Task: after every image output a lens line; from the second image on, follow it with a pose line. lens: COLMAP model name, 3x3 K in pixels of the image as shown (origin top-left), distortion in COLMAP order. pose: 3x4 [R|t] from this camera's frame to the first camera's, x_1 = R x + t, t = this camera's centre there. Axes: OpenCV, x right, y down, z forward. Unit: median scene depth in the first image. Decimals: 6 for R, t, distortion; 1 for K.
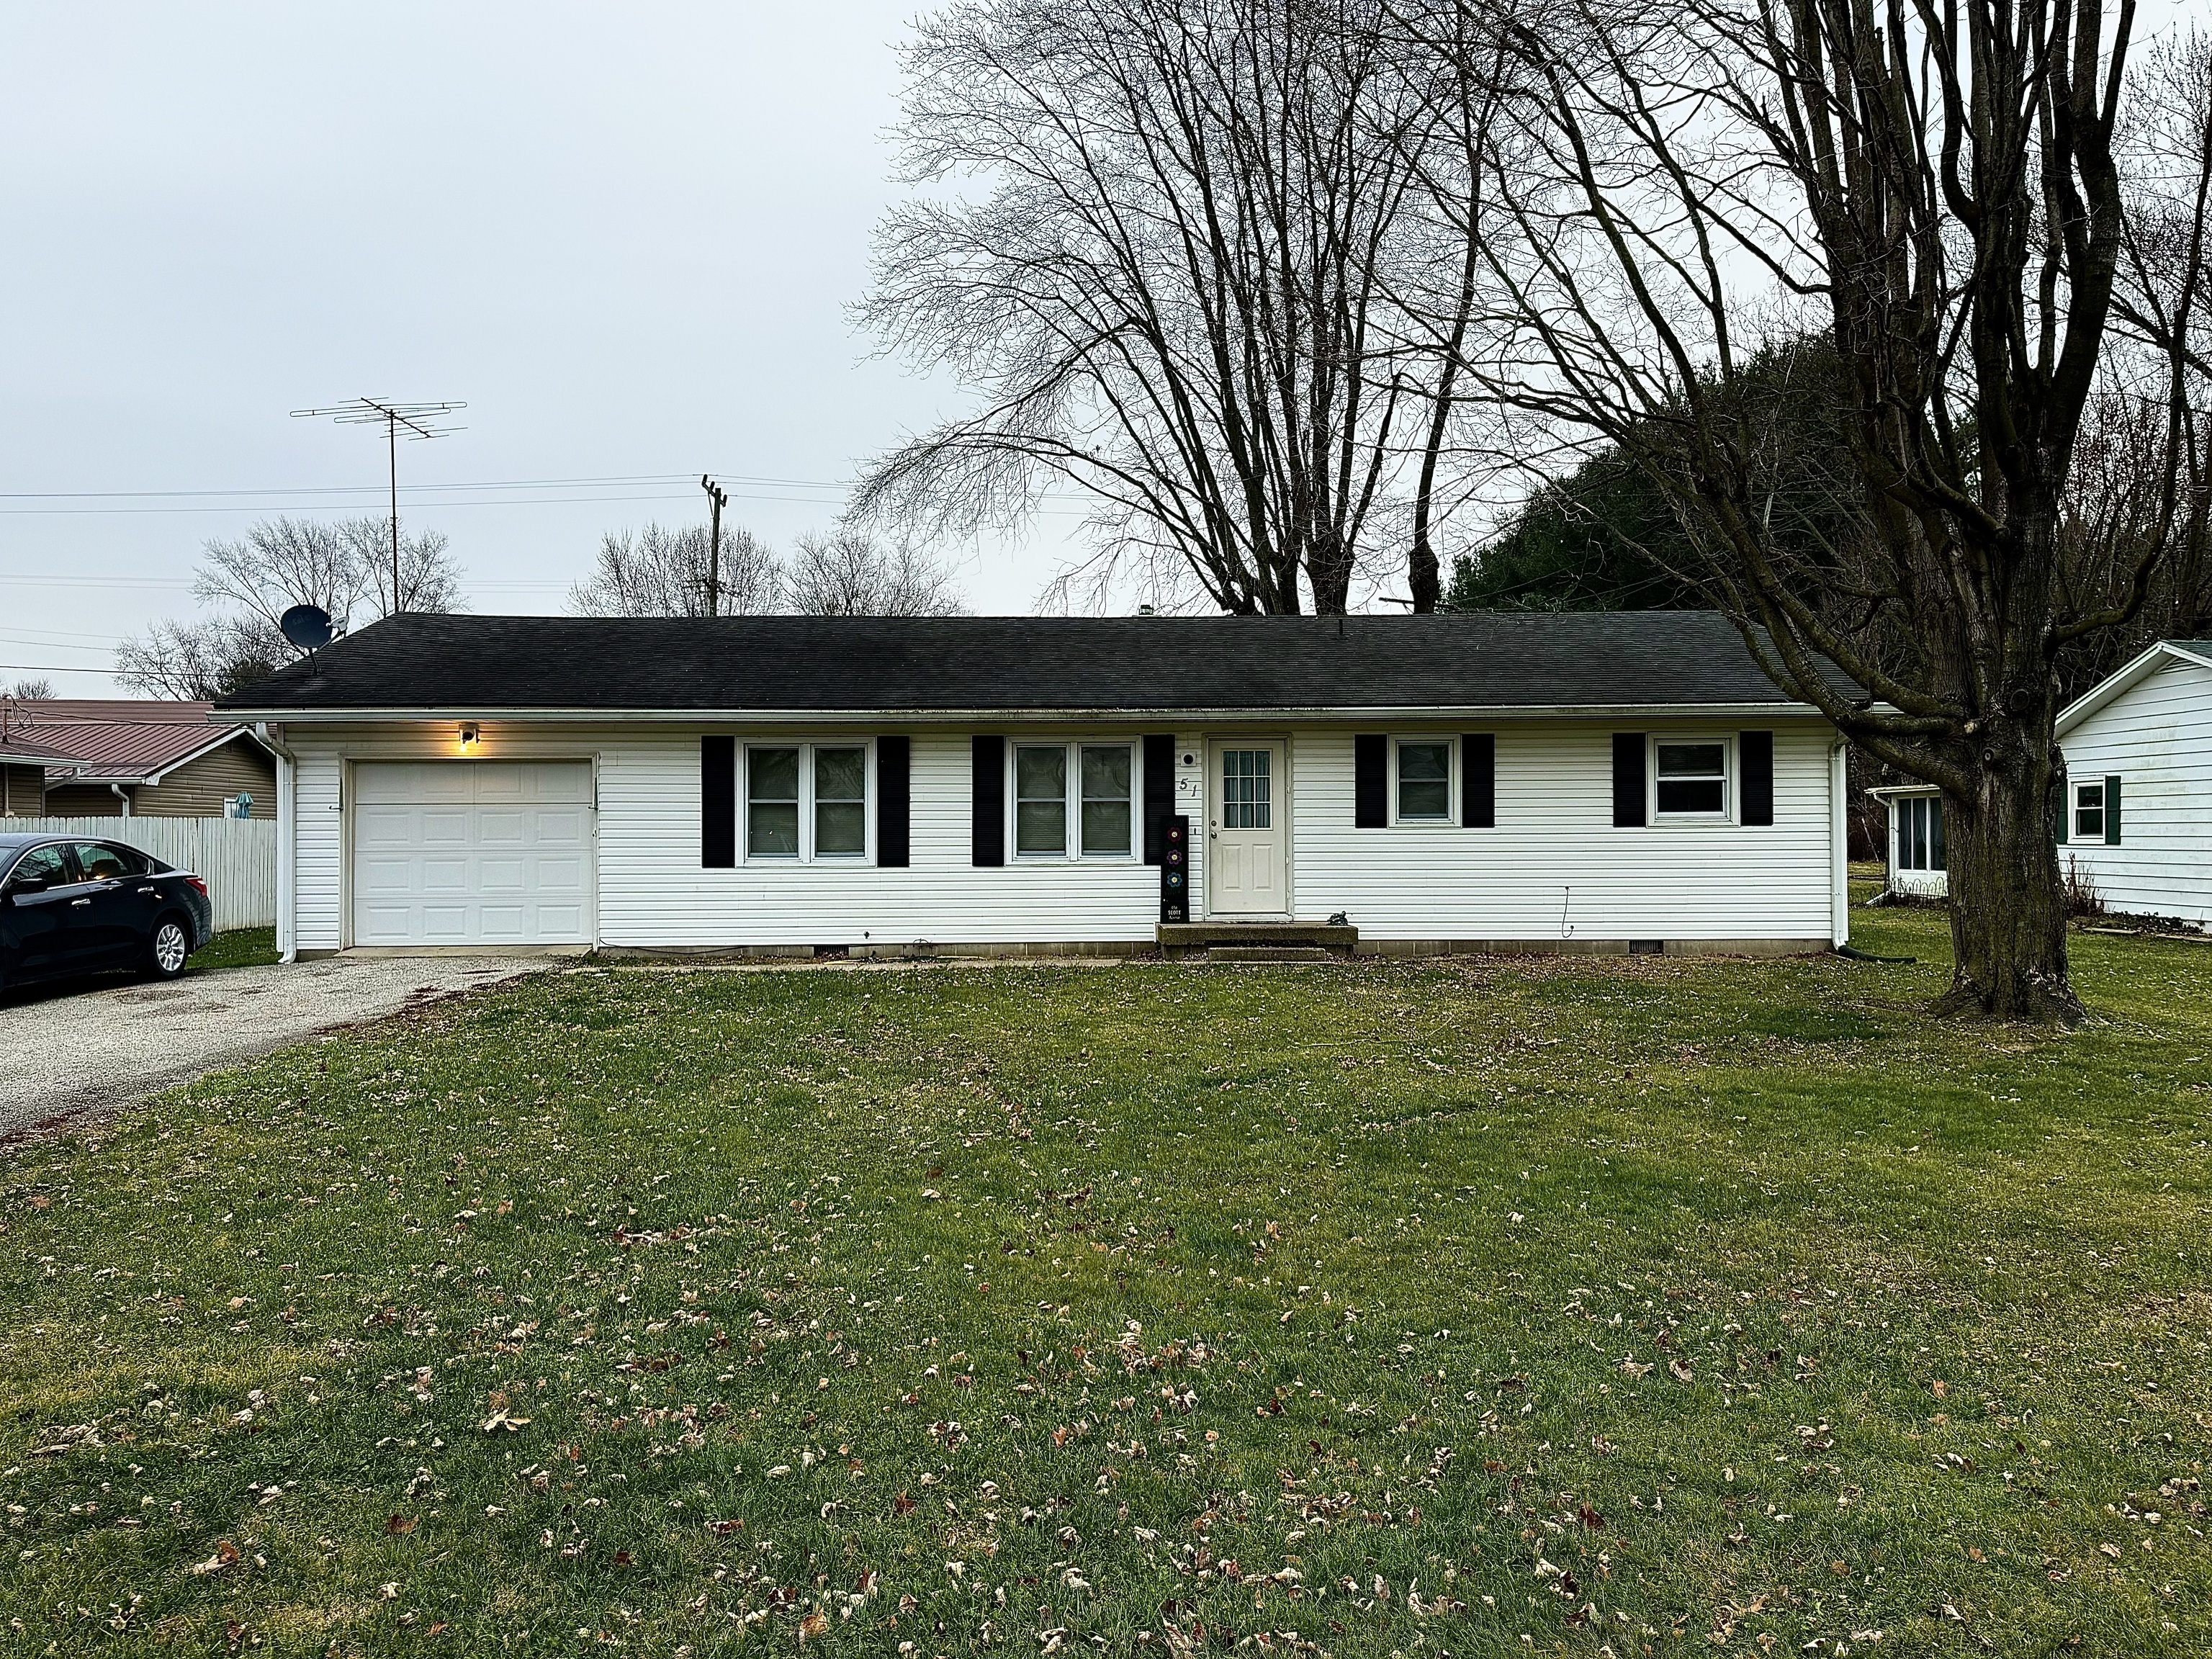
lens RADIAL K [[1657.7, 0, 1106.0], [0, 1657.7, 829.5], [0, 0, 1]] dist [0.114817, -0.176961]
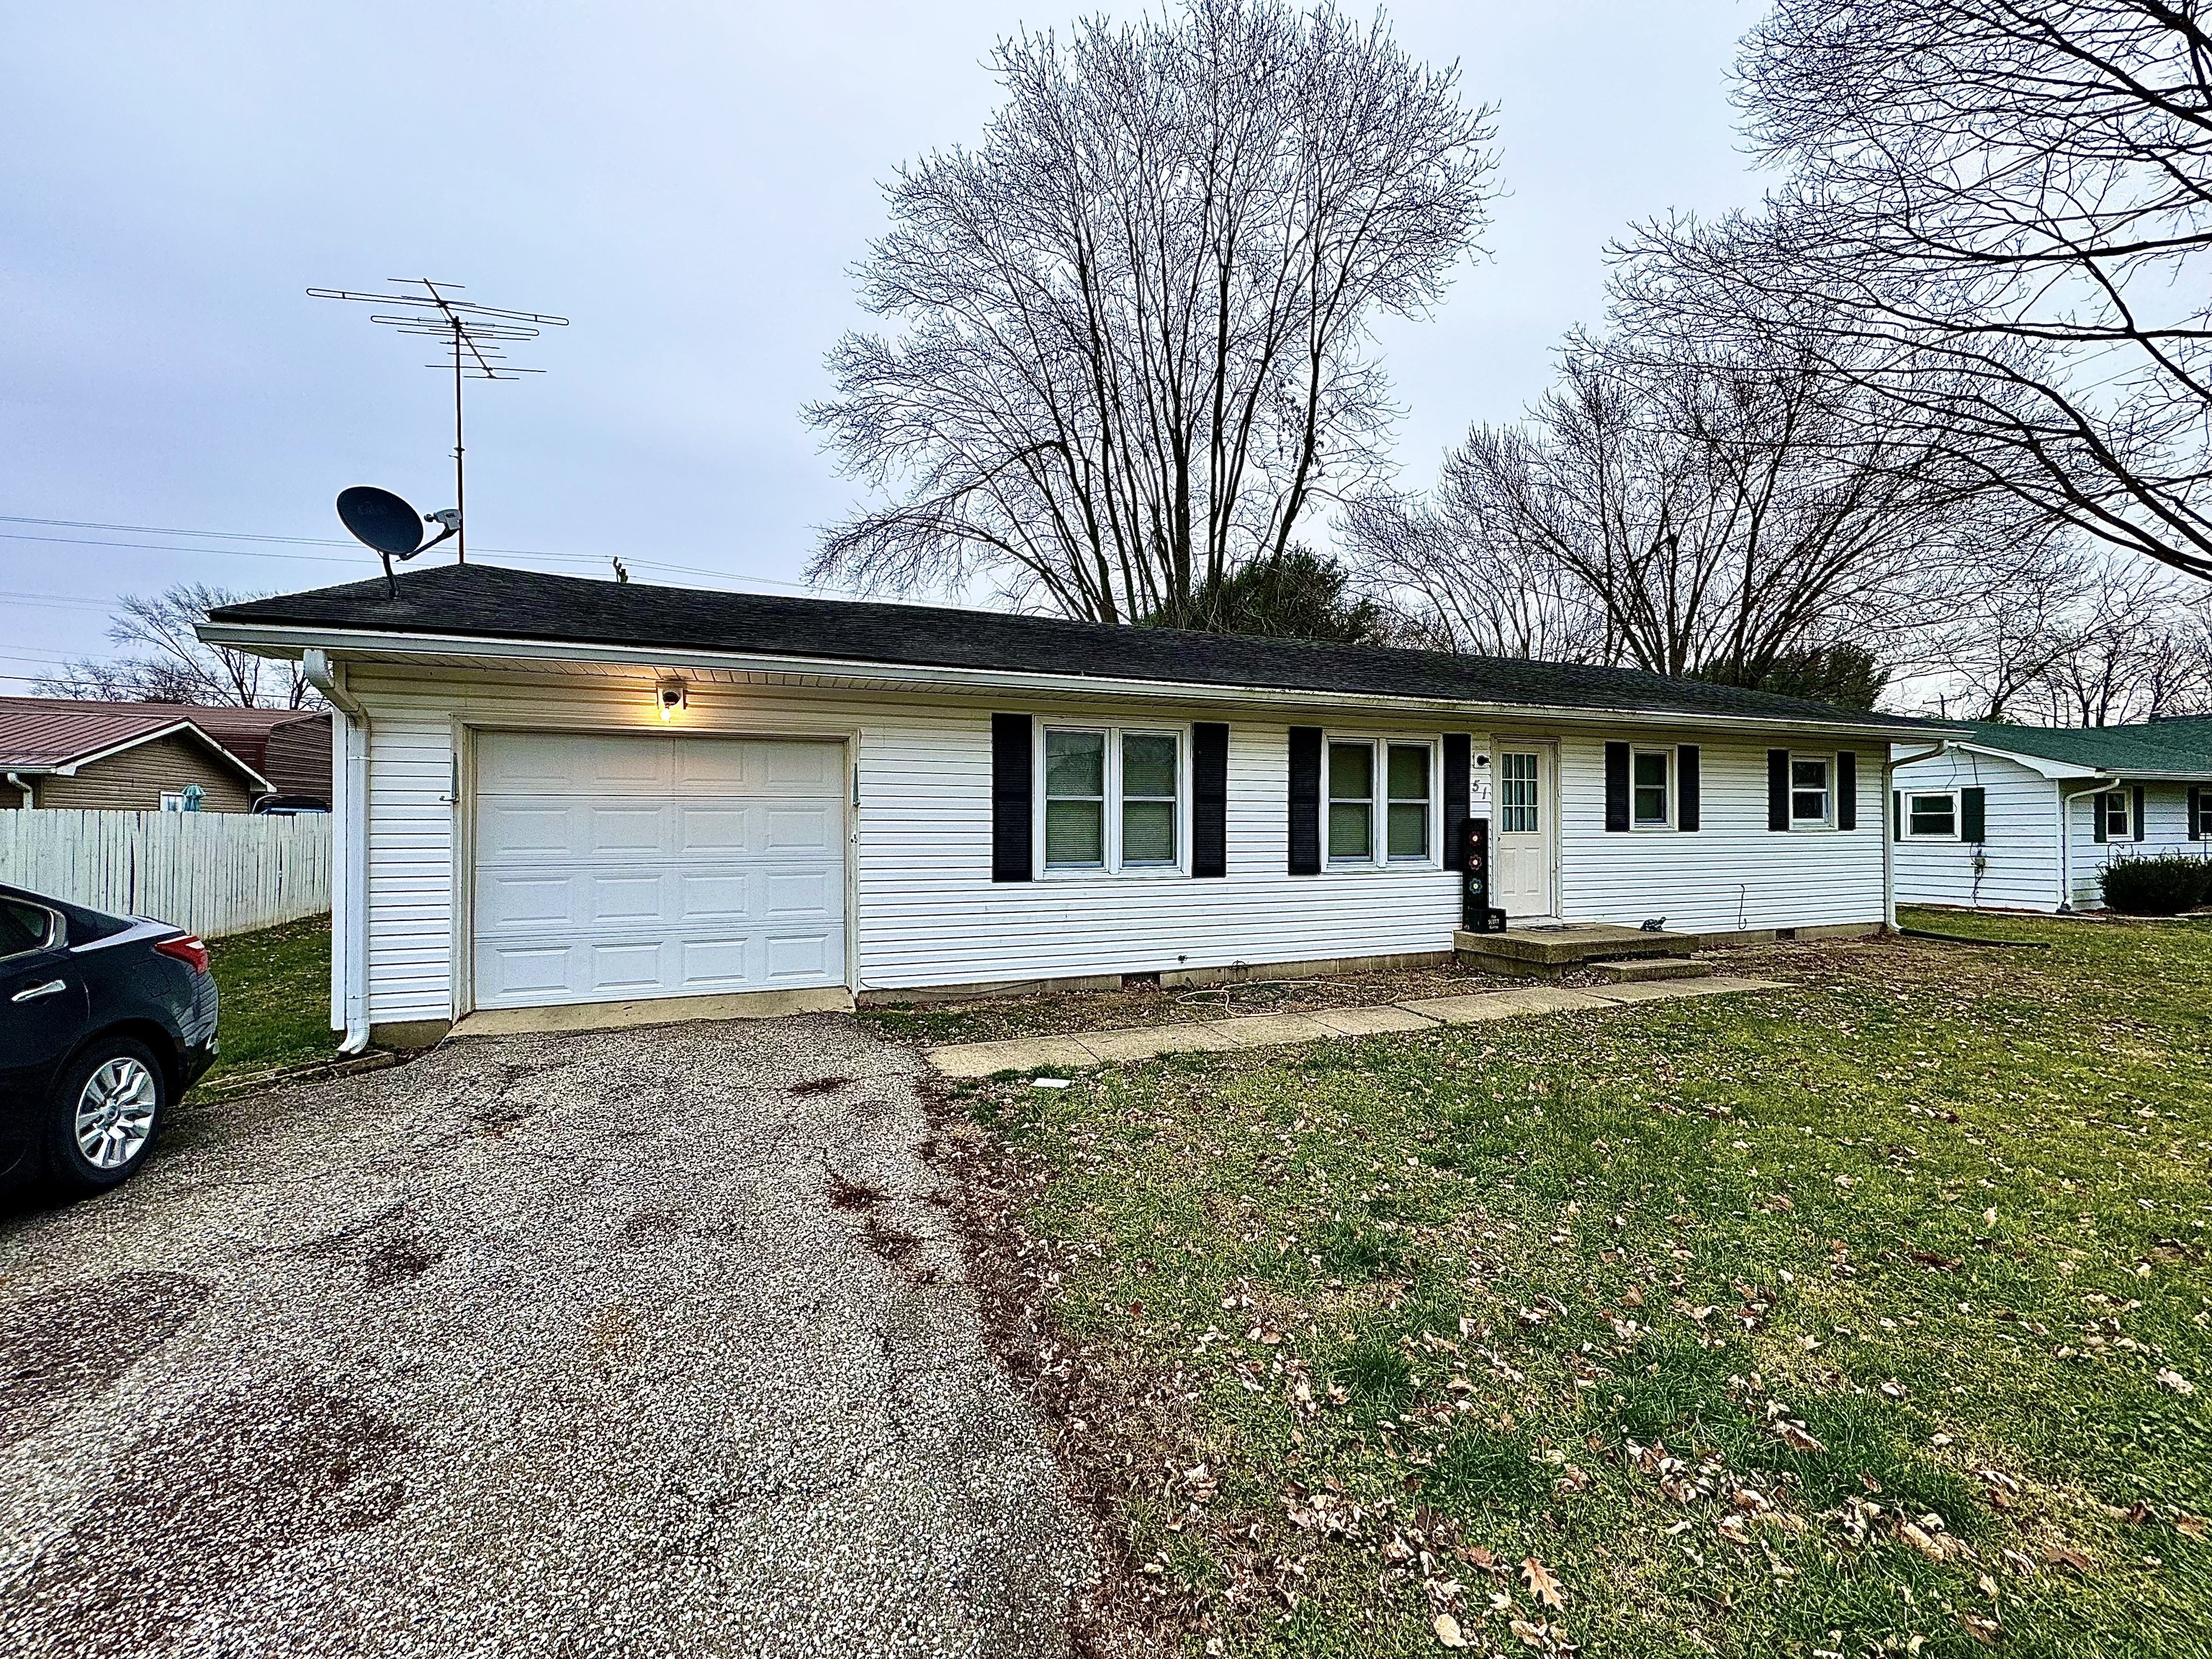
lens RADIAL K [[878.1, 0, 1100.3], [0, 878.1, 818.6], [0, 0, 1]] dist [-0.004016, -0.000460]
pose [[0.937305, 0.005355, 0.348470, -0.336872], [-0.004583, 0.999985, -0.003040, -0.005806], [-0.348481, 0.001252, 0.937315, 0.597312]]
